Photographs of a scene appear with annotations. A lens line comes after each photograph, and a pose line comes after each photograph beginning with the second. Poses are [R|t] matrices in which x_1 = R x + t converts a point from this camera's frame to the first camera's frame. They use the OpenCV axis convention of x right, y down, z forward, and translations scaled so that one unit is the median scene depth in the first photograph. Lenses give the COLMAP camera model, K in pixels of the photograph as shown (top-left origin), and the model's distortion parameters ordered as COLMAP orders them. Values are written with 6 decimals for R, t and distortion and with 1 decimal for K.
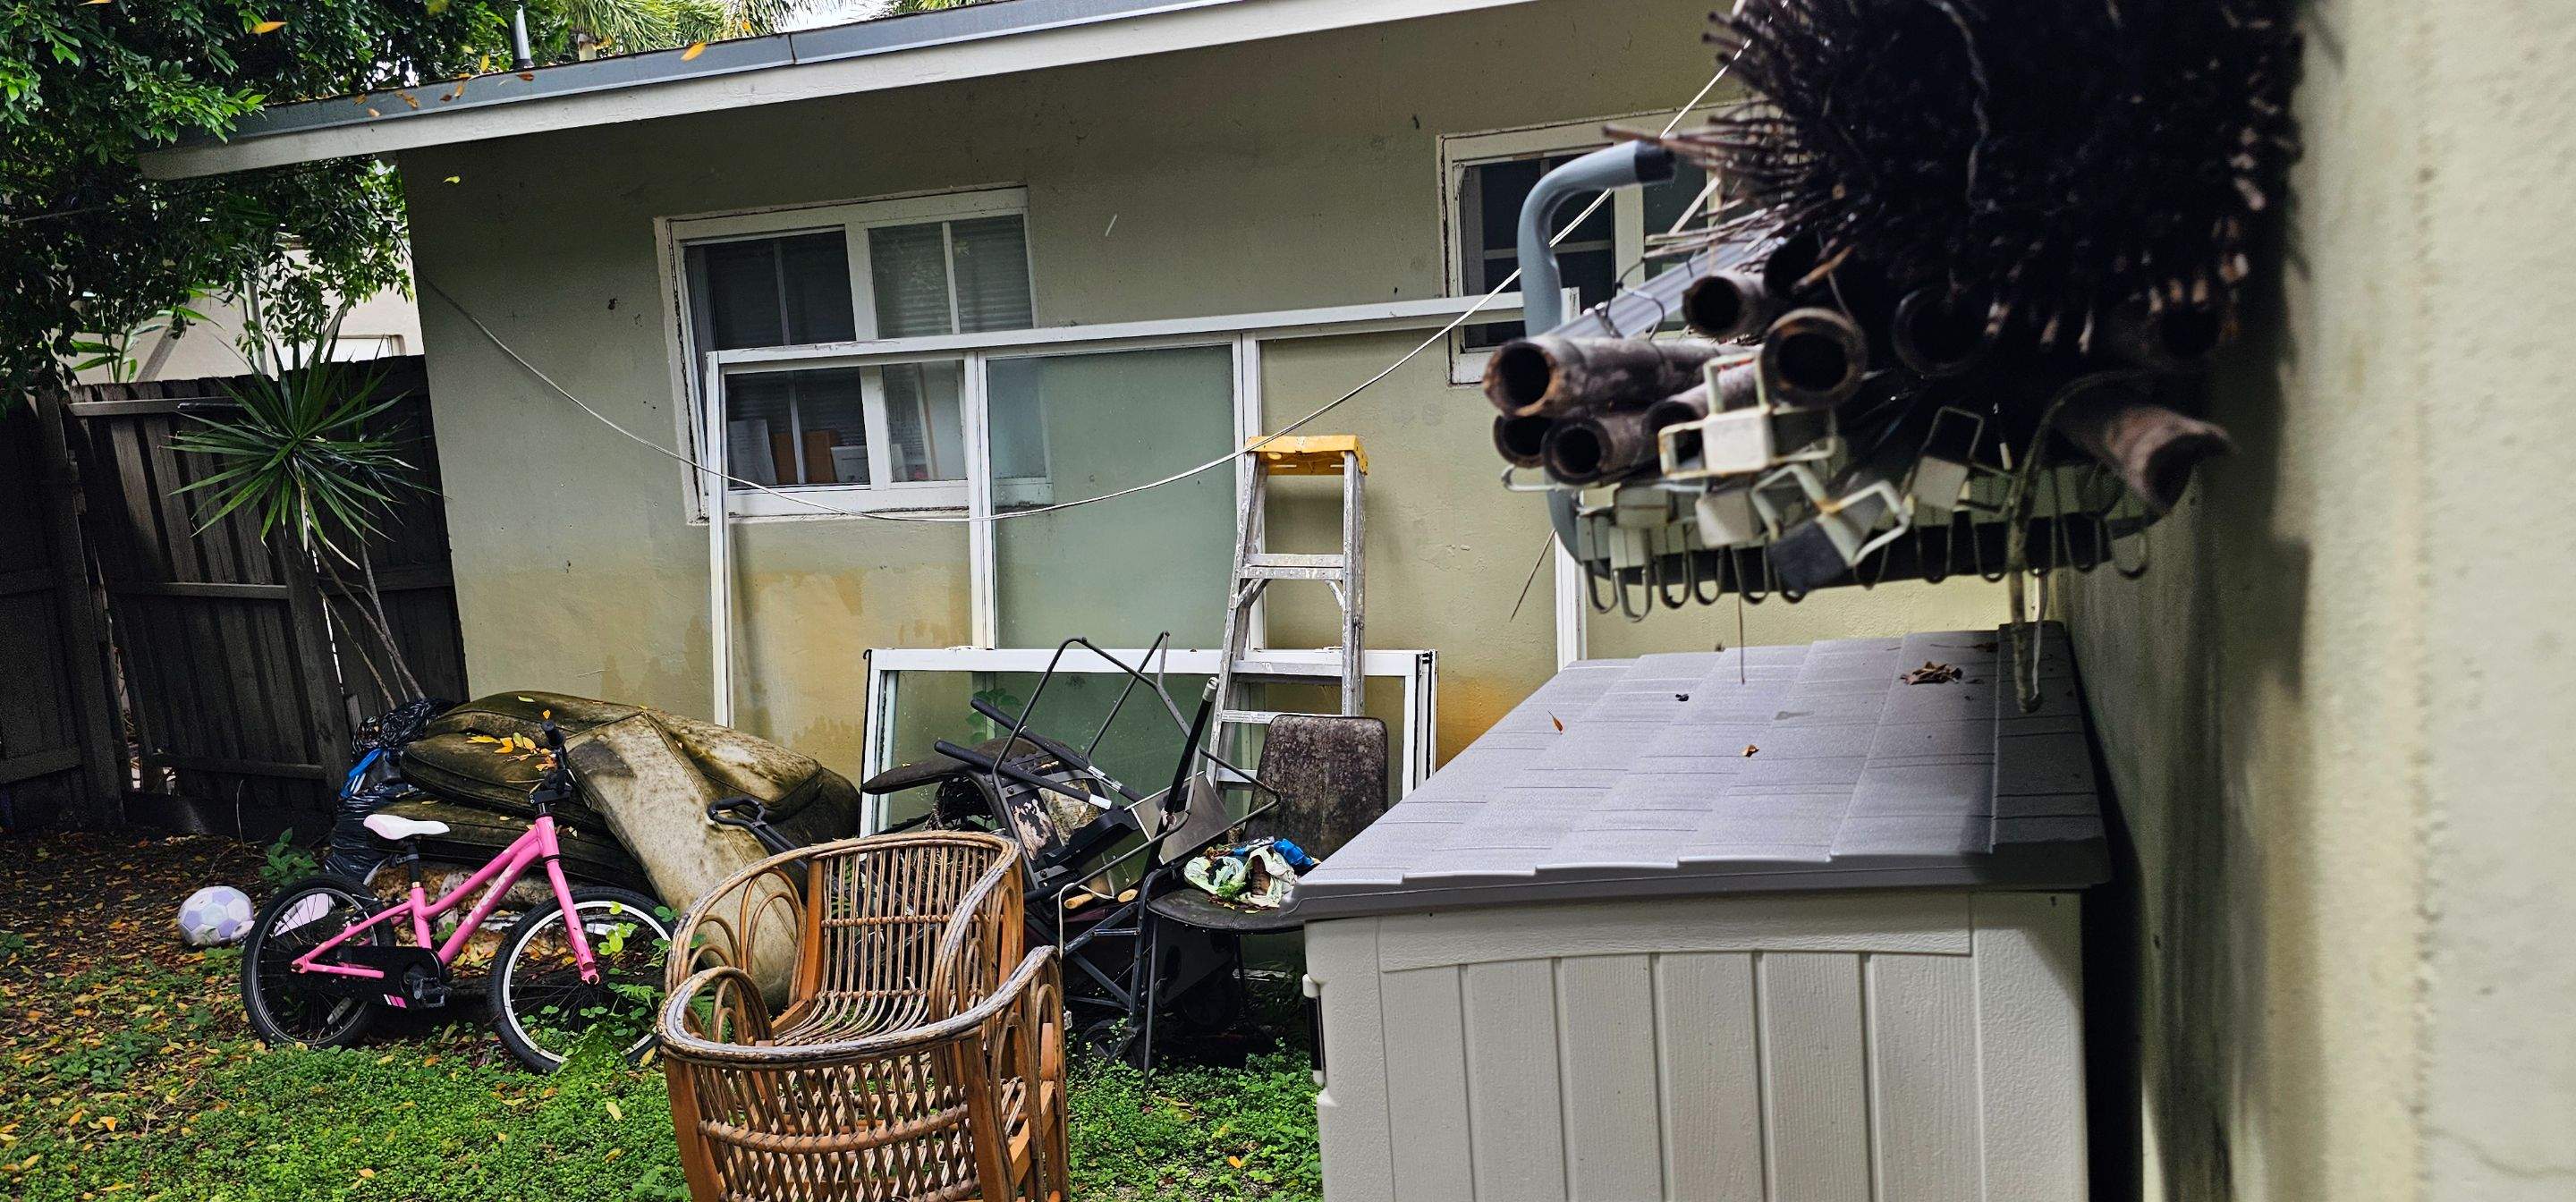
lens RADIAL K [[1852.0, 0, 1337.2], [0, 1852.0, 594.5], [0, 0, 1]] dist [0.071657, -0.086166]
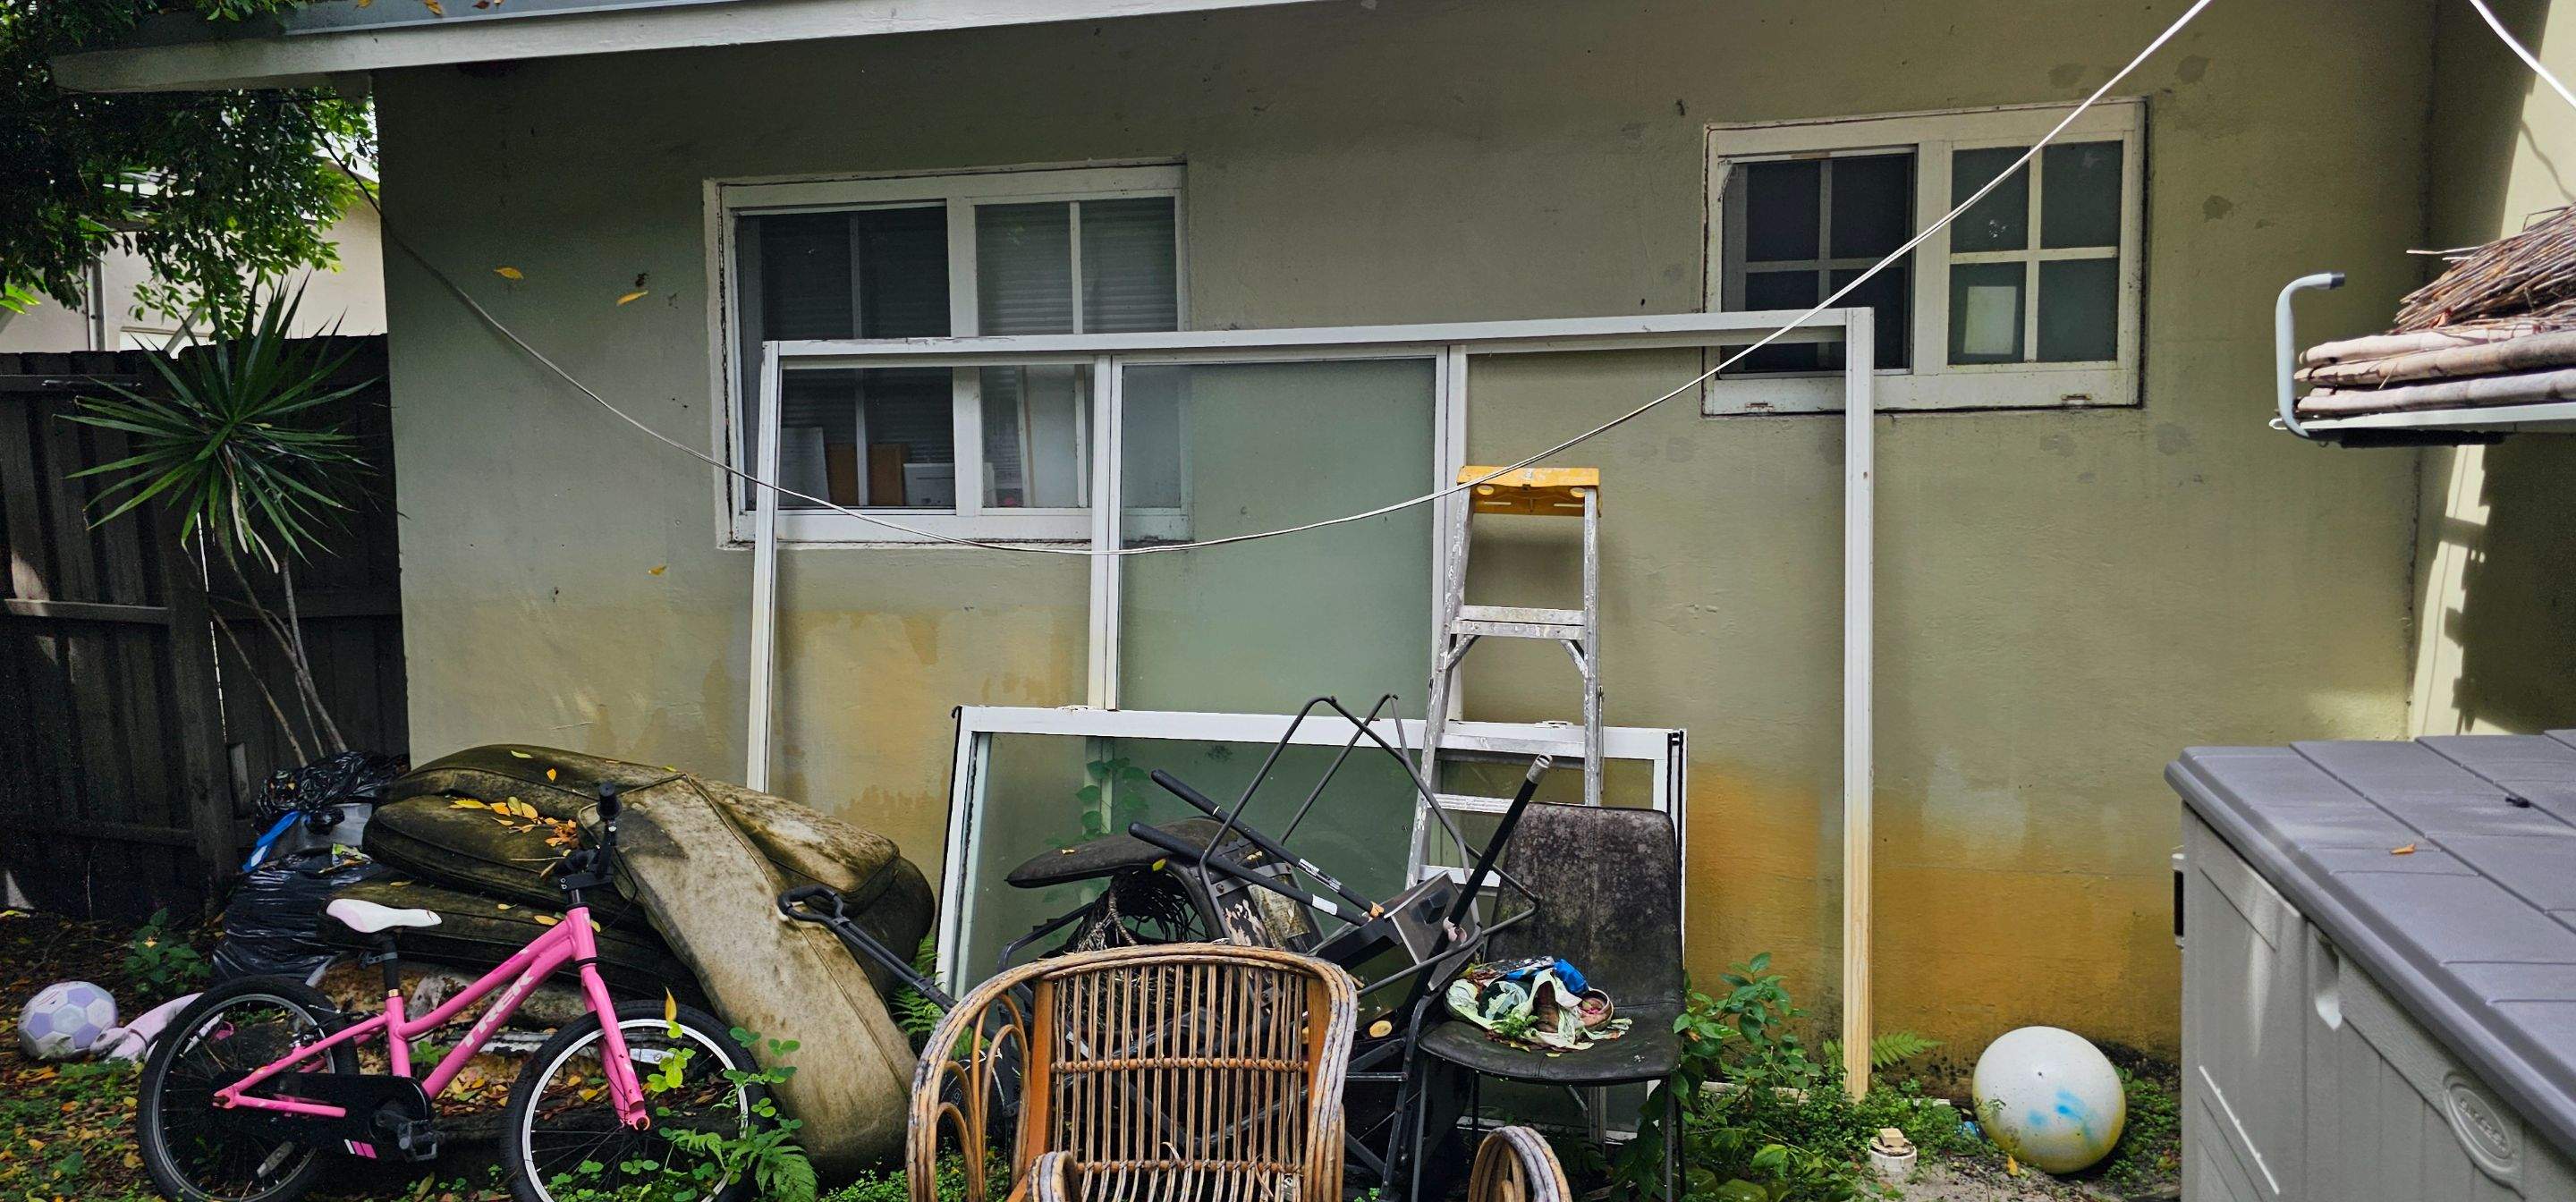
lens RADIAL K [[1811.2, 0, 1292.0], [0, 1811.2, 566.8], [0, 0, 1]] dist [0.090680, -0.099338]
pose [[0.993582, 0.042675, 0.104758, -0.207021], [-0.036071, 0.997289, -0.064142, 0.015332], [-0.107211, 0.059951, 0.992427, 0.195433]]
